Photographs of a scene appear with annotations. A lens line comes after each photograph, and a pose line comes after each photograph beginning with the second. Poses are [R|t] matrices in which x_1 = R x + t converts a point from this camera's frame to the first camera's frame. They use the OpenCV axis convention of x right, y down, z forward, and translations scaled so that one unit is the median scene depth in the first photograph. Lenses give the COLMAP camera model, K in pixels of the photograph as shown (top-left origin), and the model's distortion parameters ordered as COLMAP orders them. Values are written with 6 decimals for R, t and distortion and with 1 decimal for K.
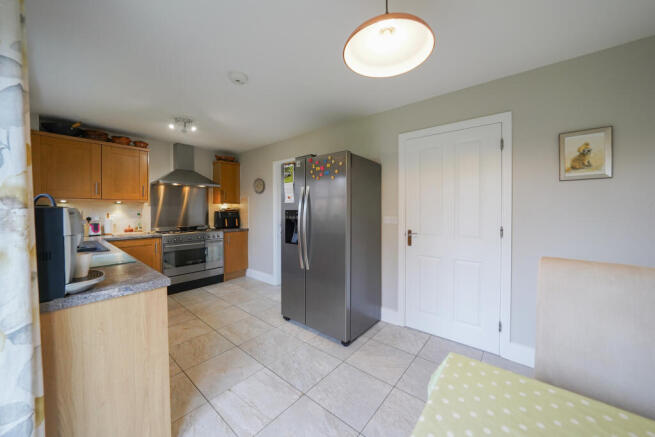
lens RADIAL K [[245.0, 0, 334.4], [0, 245.0, 213.2], [0, 0, 1]] dist [-0.016065, 0.002265]
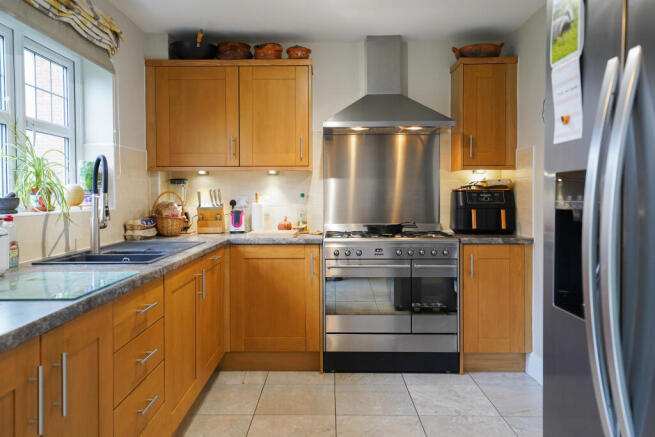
lens RADIAL K [[511.0, 0, 324.7], [0, 511.0, 203.6], [0, 0, 1]] dist [0.032475, 0.004464]
pose [[0.612045, 0.010617, -0.790751, 0.065251], [-0.009293, 0.999937, 0.006234, 0.016241], [0.790768, 0.003533, 0.612106, 0.428434]]
